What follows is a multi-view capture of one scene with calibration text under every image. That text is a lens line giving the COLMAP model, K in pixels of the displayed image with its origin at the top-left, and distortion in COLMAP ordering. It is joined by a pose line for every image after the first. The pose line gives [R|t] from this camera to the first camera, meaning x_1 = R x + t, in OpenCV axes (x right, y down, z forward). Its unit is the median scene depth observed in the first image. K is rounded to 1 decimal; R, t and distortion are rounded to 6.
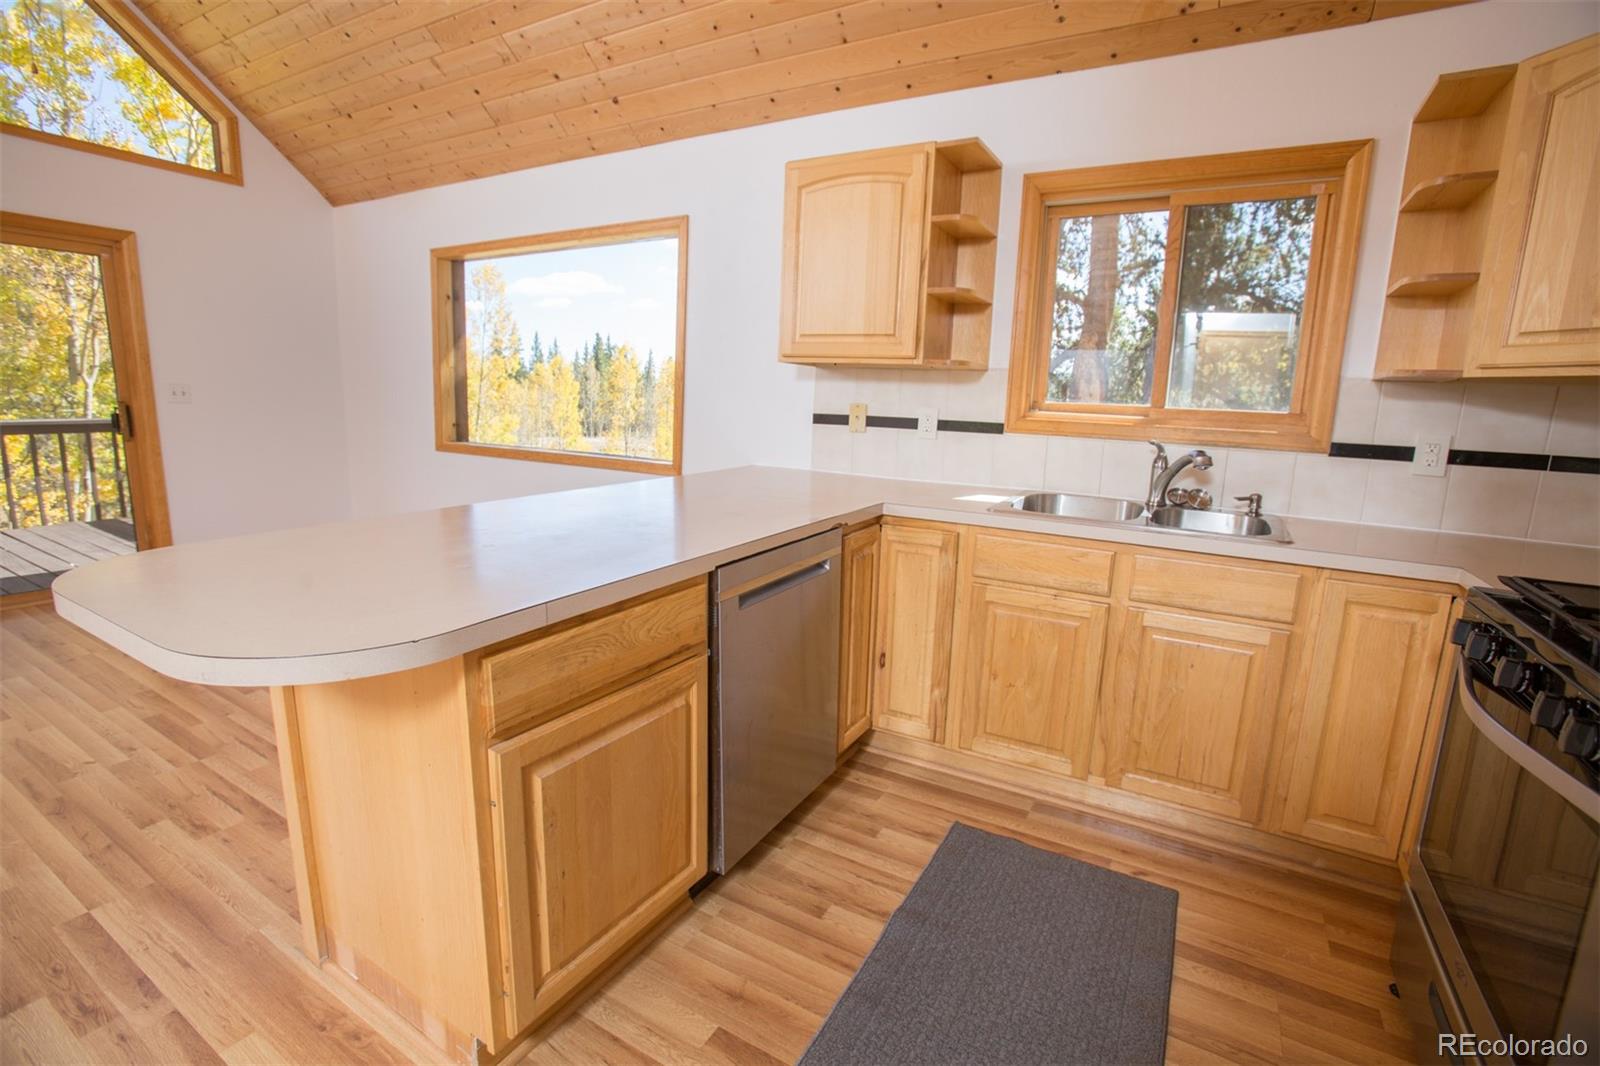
lens RADIAL K [[732.6, 0, 800.7], [0, 732.6, 522.8], [0, 0, 1]] dist [-0.074394, 0.030909]
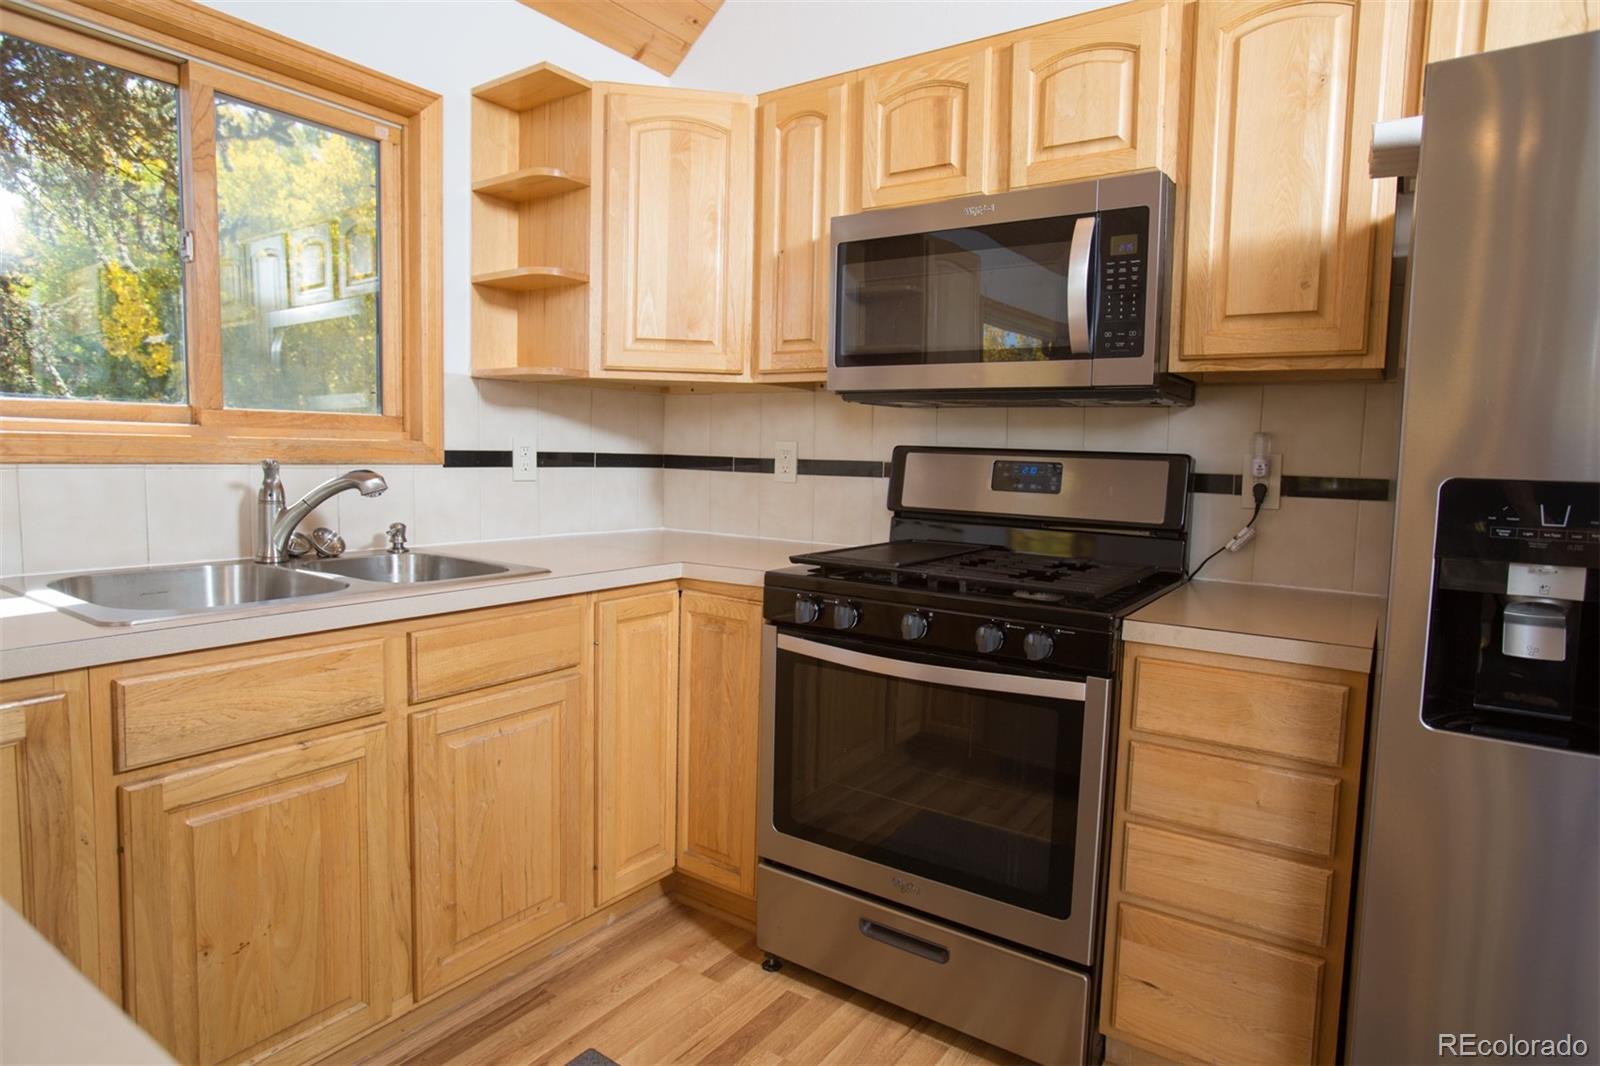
lens RADIAL K [[906.9, 0, 799.7], [0, 906.9, 523.8], [0, 0, 1]] dist [-0.067202, 0.052588]
pose [[0.078474, -0.113592, 0.990423, -0.265501], [0.151695, 0.983279, 0.100754, -0.072492], [-0.985307, 0.142335, 0.094393, 0.508786]]
